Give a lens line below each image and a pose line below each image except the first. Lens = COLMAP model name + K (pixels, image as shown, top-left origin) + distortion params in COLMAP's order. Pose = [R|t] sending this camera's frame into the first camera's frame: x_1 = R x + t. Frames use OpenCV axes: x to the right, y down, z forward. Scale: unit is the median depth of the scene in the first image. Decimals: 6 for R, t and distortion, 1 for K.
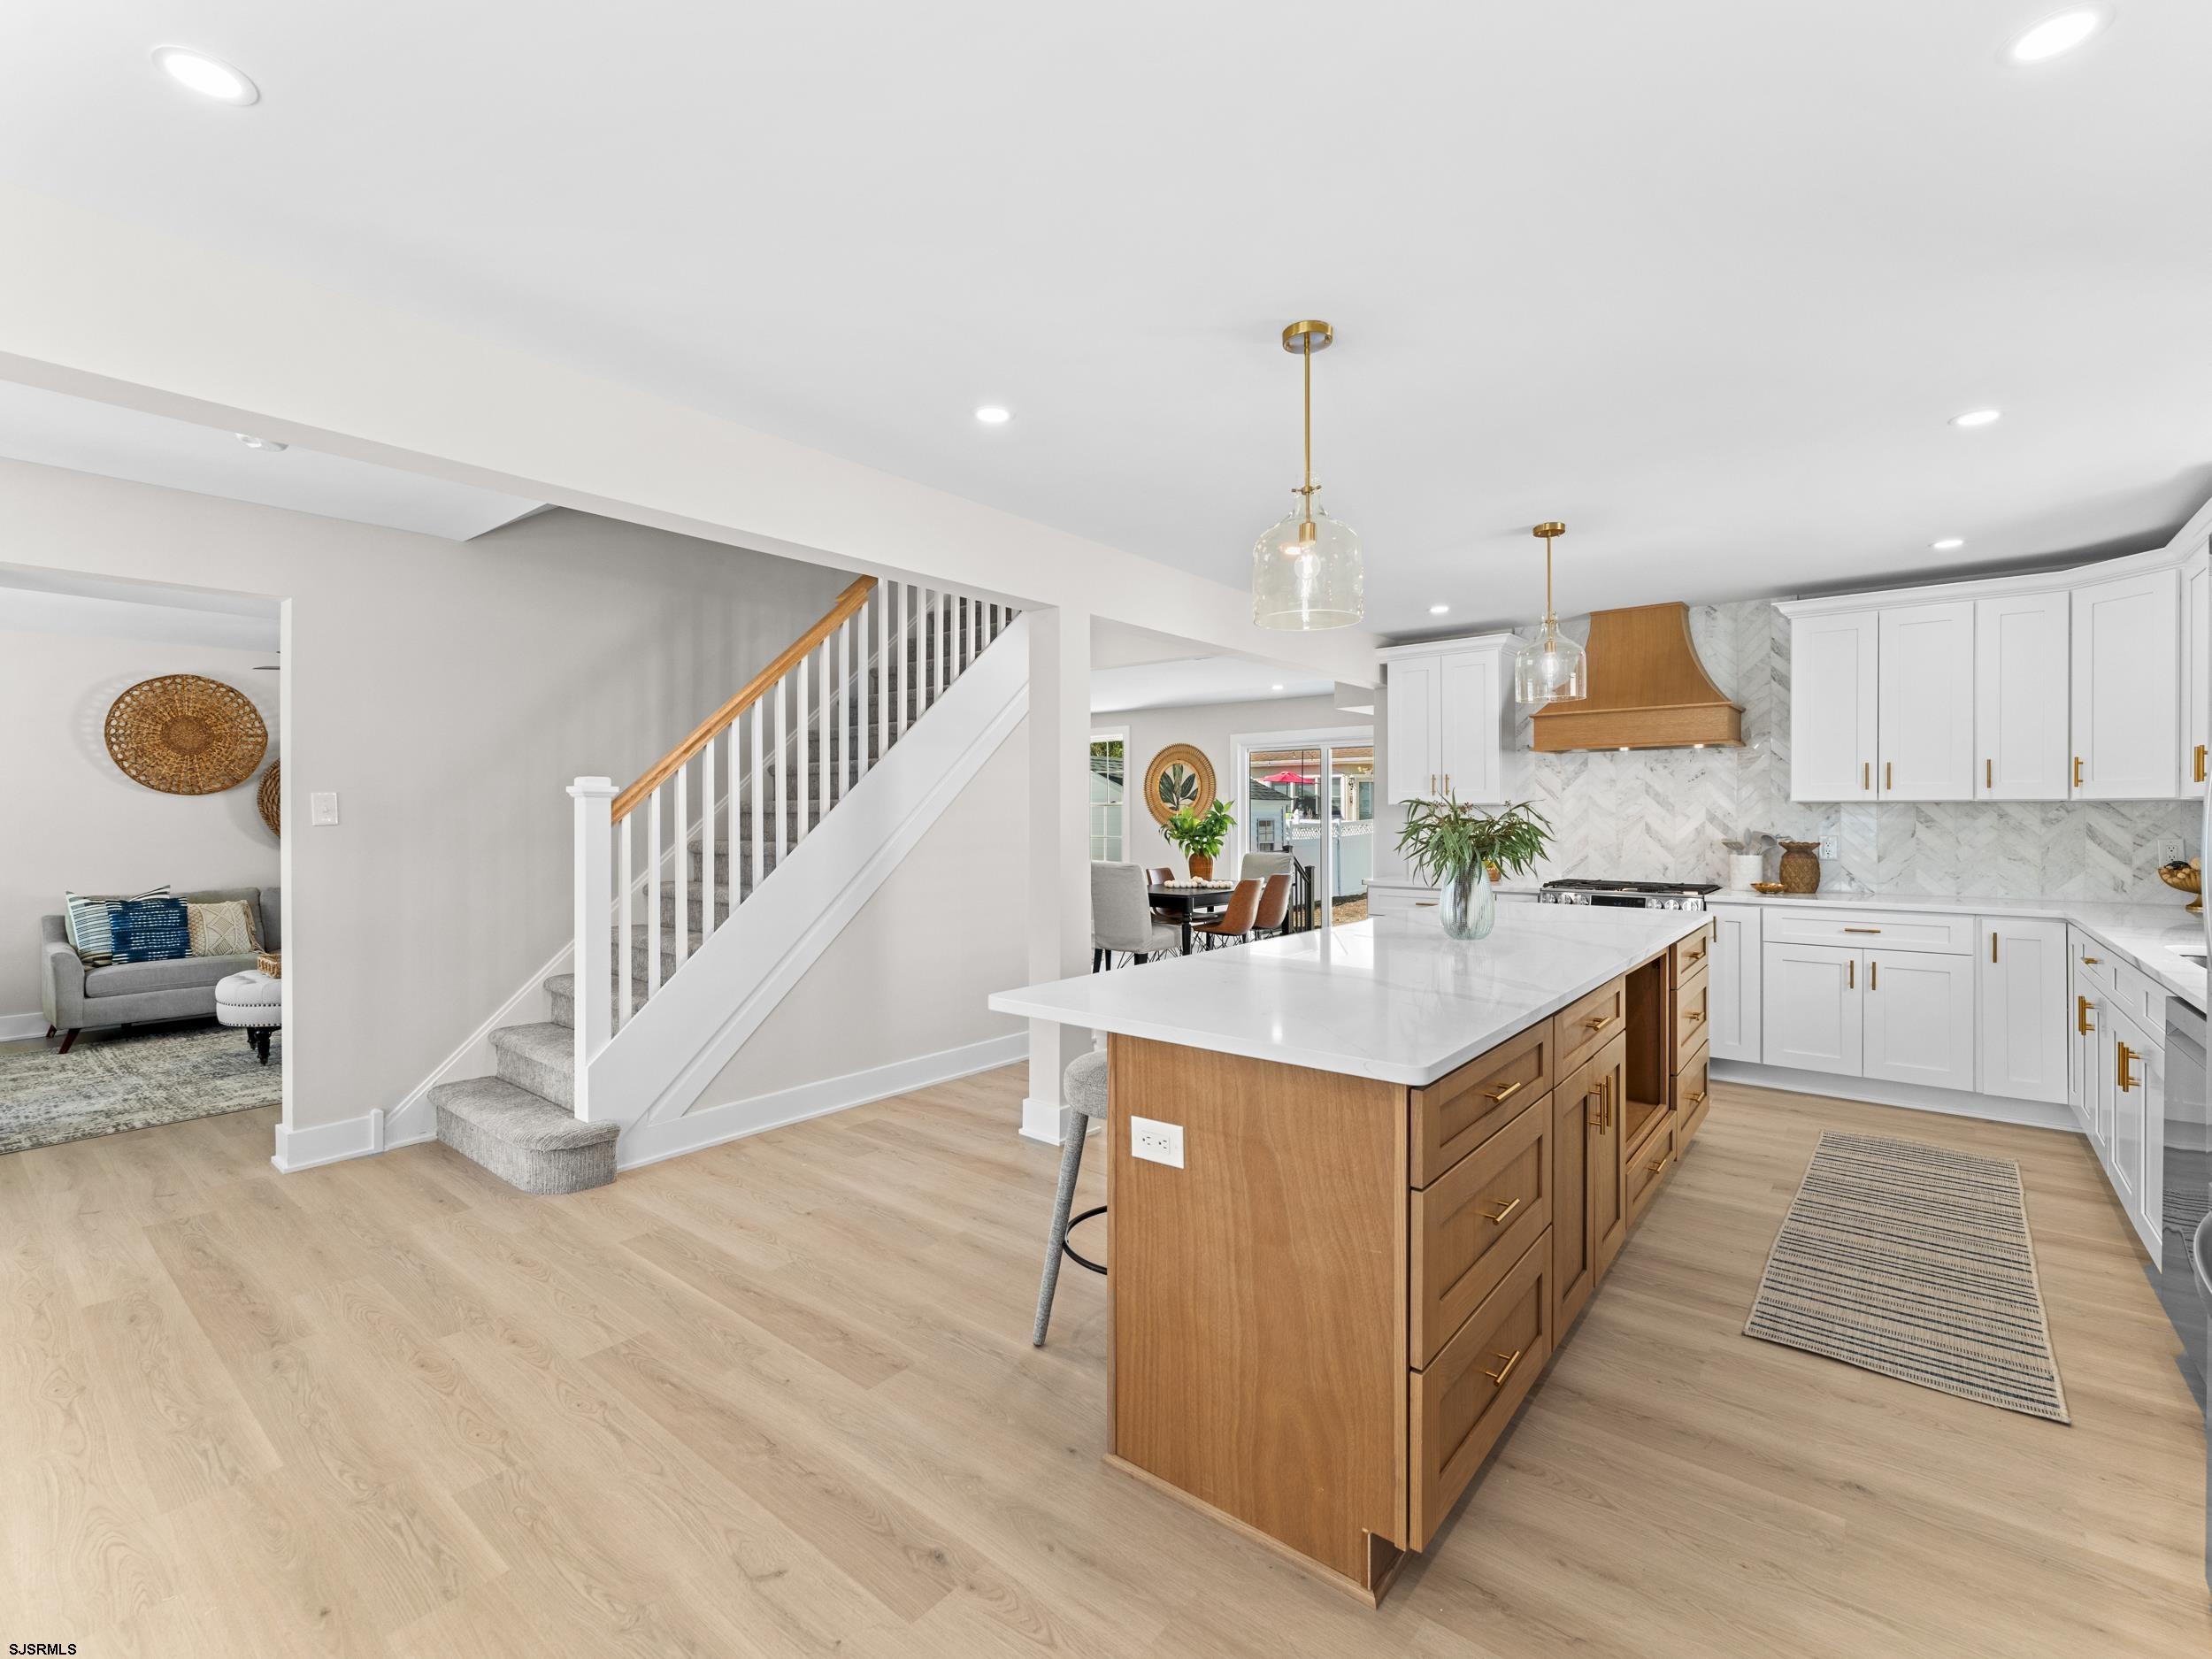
lens RADIAL K [[993.4, 0, 1106.0], [0, 993.4, 829.5], [0, 0, 1]] dist [-0.000310, 0.000003]
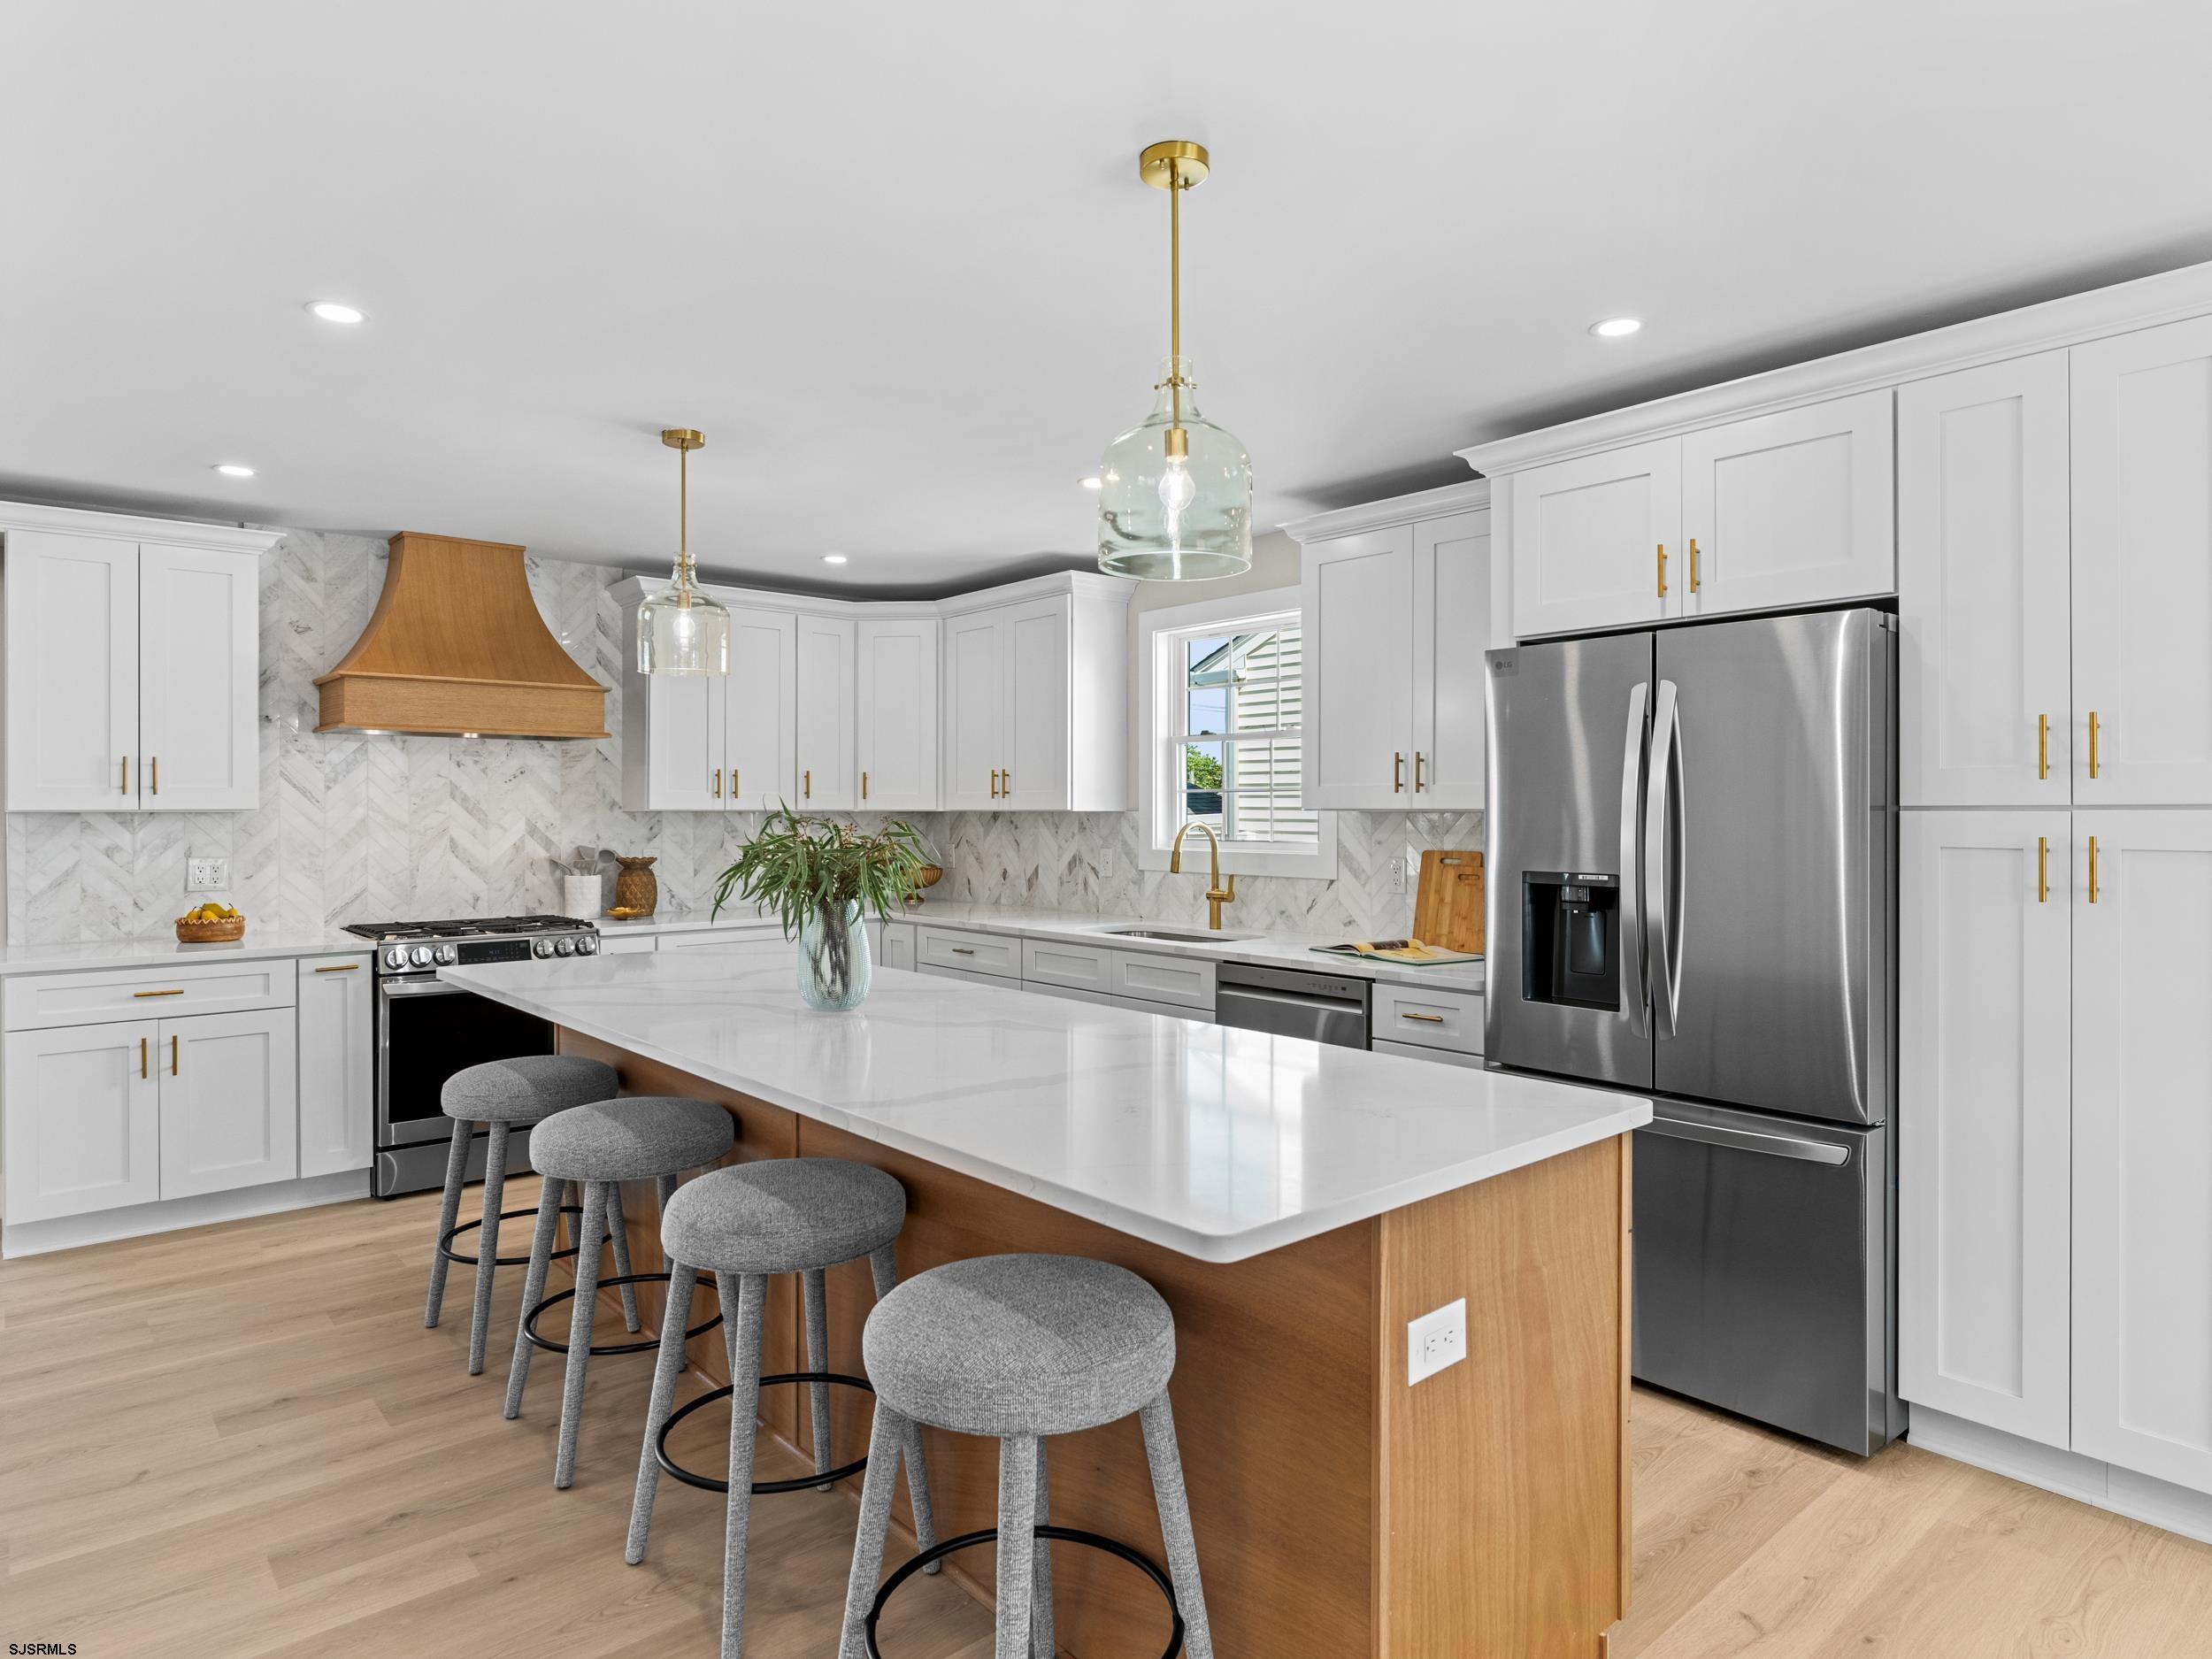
lens RADIAL K [[1273.6, 0, 1106.0], [0, 1273.6, 829.5], [0, 0, 1]] dist [0.004149, 0.000402]
pose [[0.185751, -0.012082, 0.982523, -0.316916], [0.015965, 0.999830, 0.009277, -0.015520], [-0.982467, 0.013963, 0.185912, 0.404444]]
